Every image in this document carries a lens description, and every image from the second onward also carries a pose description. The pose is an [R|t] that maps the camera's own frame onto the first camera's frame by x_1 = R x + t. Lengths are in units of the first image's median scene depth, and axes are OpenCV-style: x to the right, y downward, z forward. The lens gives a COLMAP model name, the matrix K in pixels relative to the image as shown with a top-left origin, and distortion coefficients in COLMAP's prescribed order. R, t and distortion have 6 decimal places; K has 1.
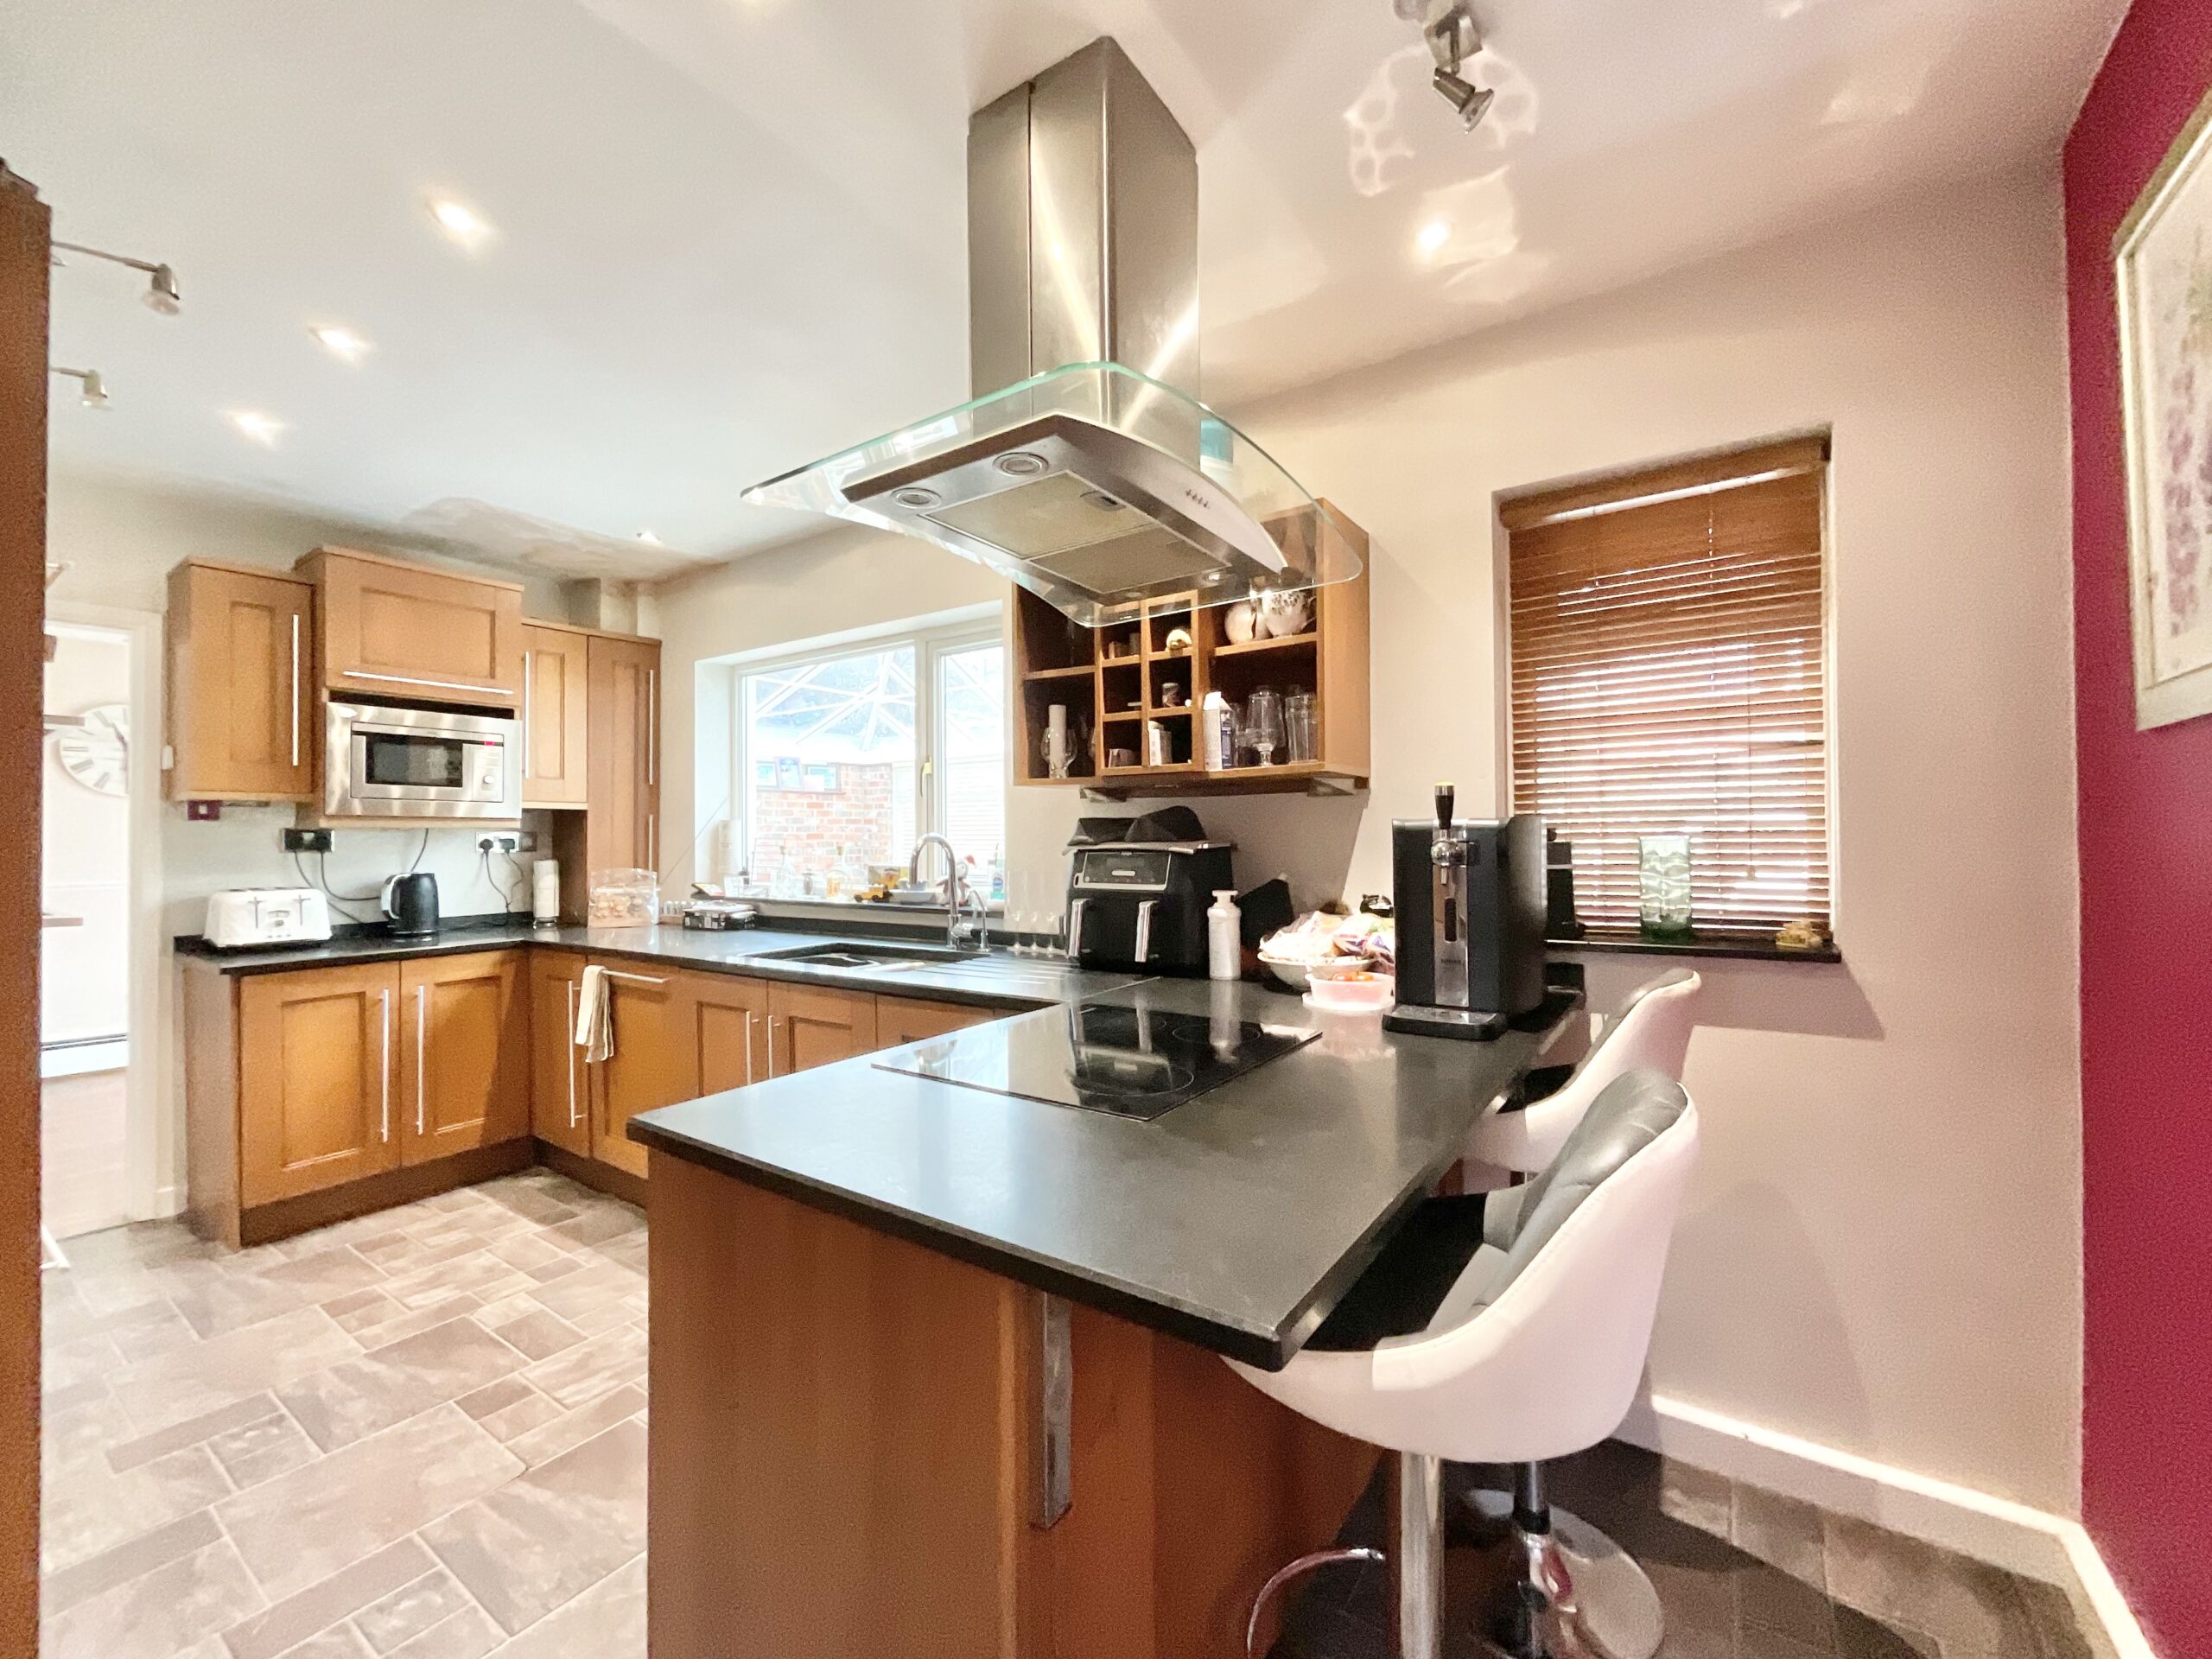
lens RADIAL K [[886.0, 0, 1168.0], [0, 886.0, 821.1], [0, 0, 1]] dist [-0.001264, -0.000536]
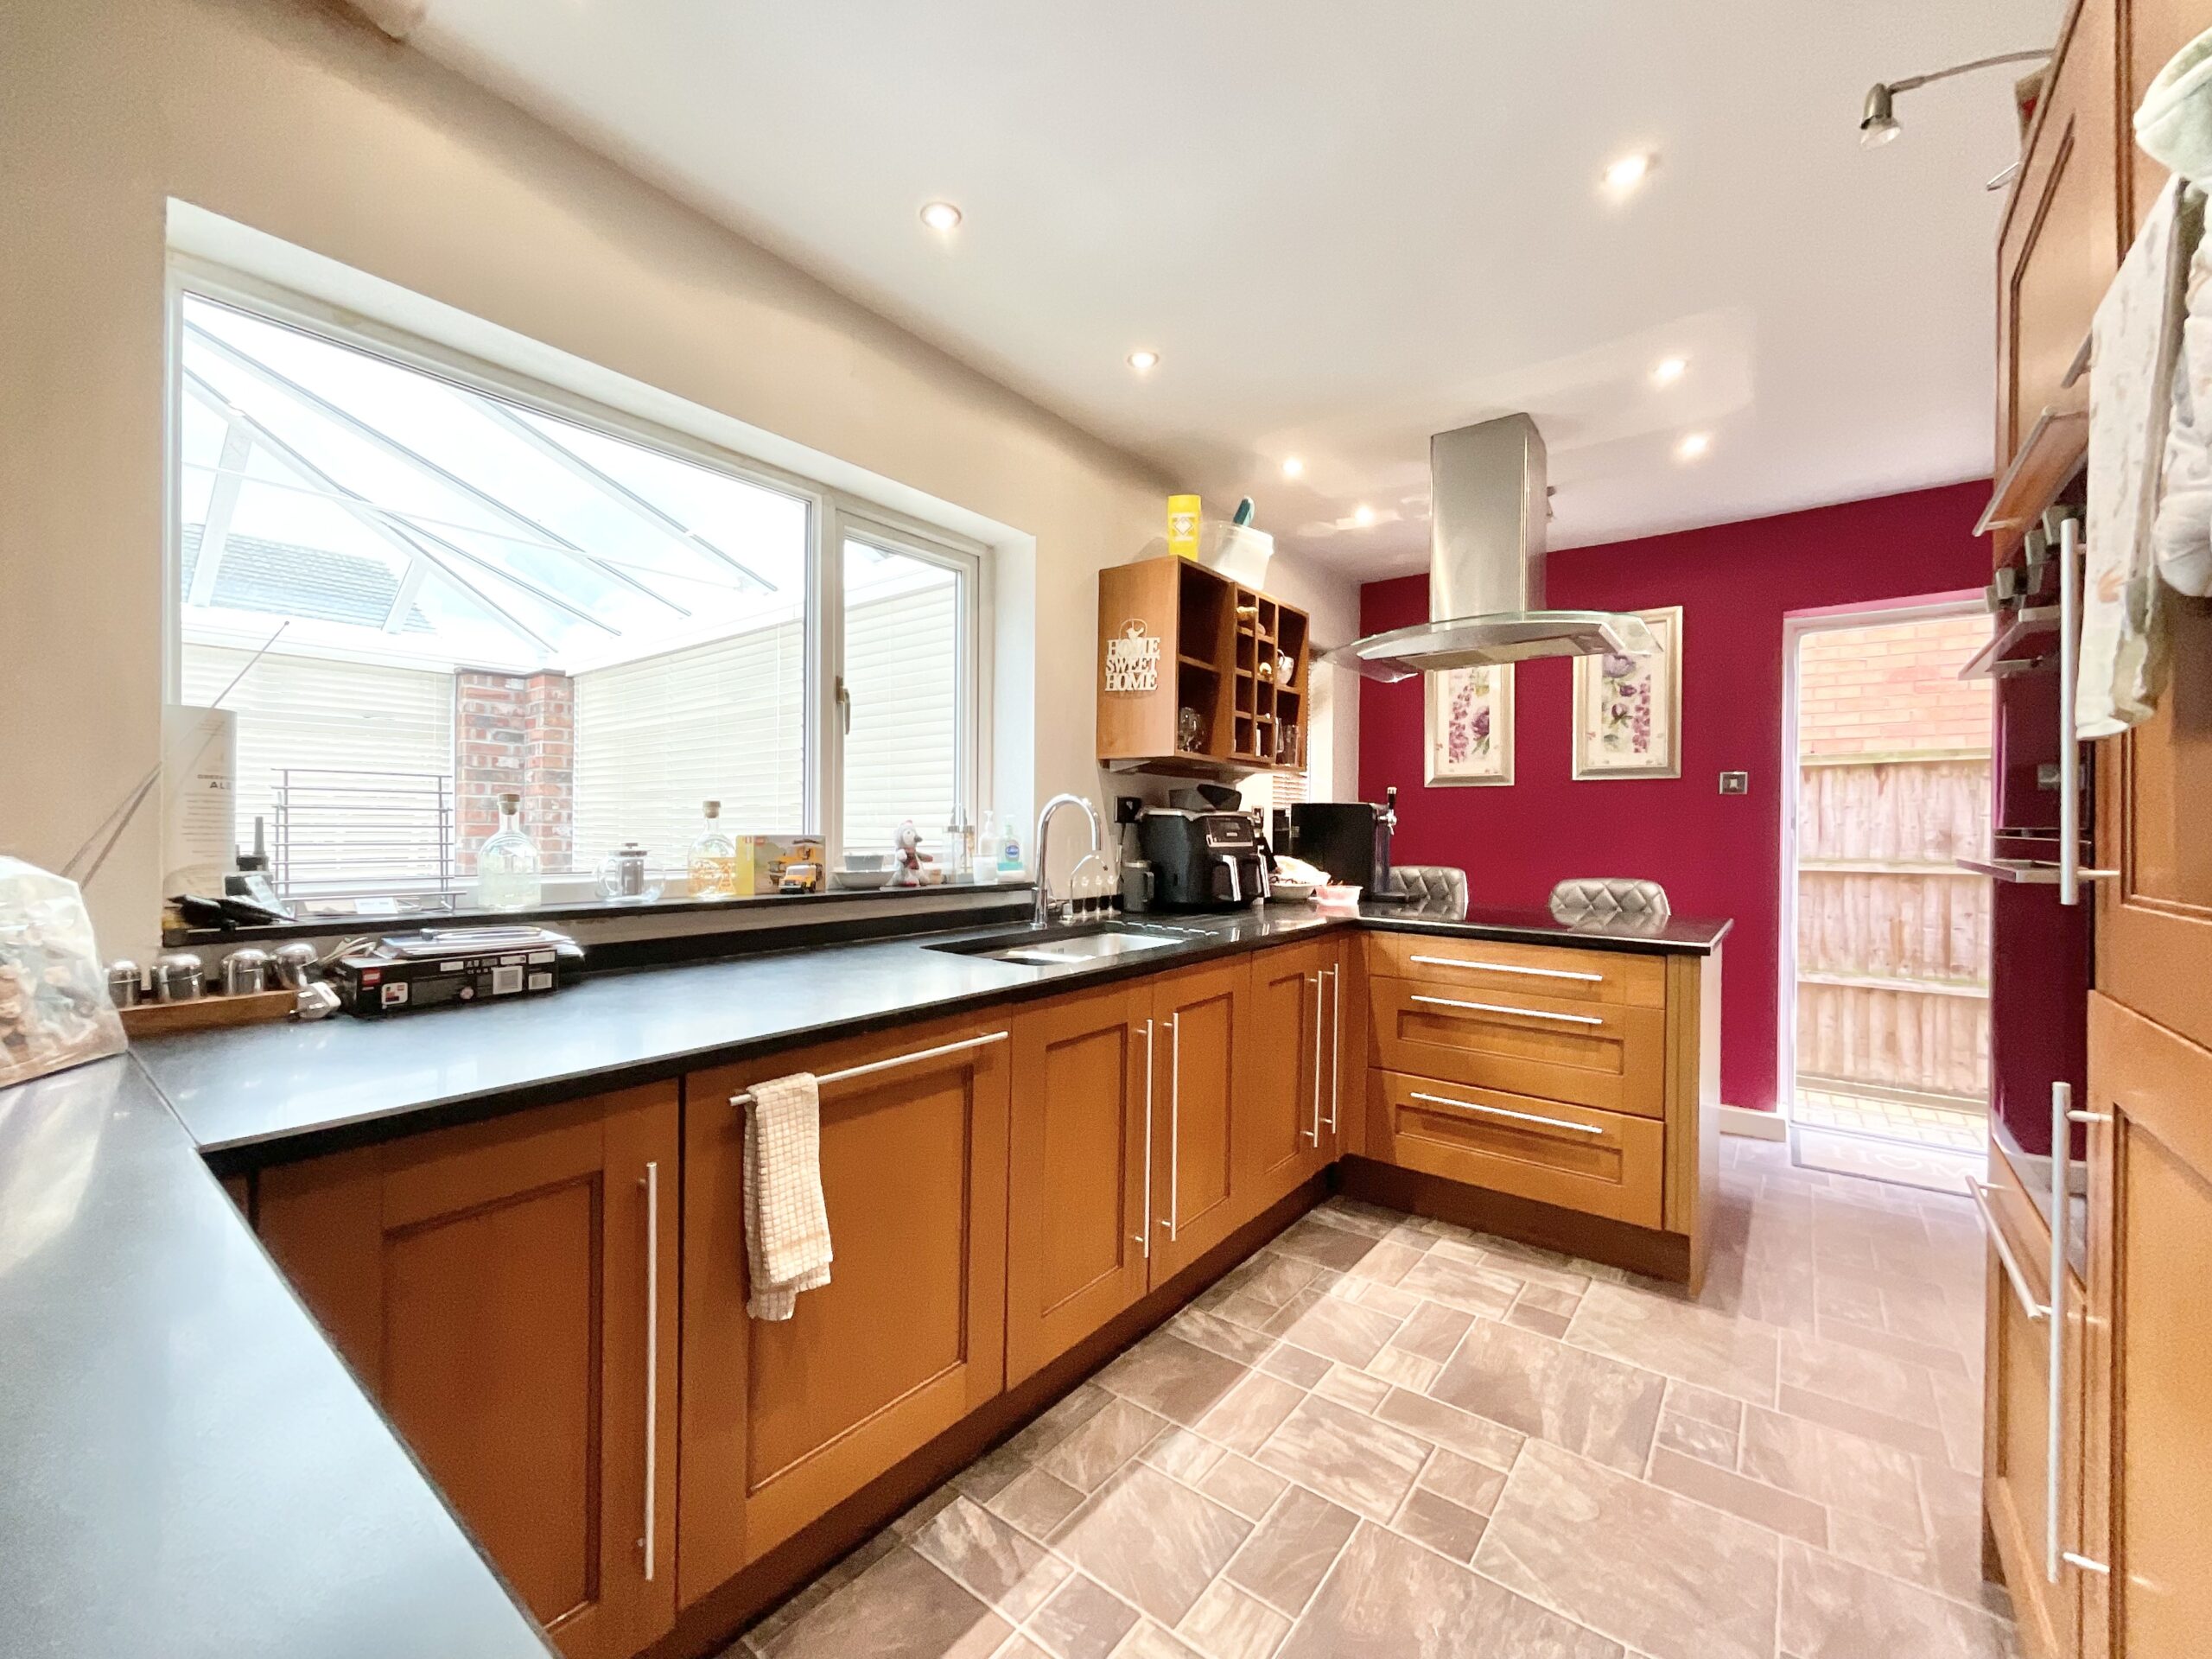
lens RADIAL K [[908.4, 0, 1106.0], [0, 908.4, 829.5], [0, 0, 1]] dist [0.019340, 0.000083]
pose [[0.112330, 0.005330, 0.993657, -1.526678], [-0.022831, 0.999735, -0.002781, 0.066022], [-0.993409, -0.022374, 0.112422, 1.124083]]
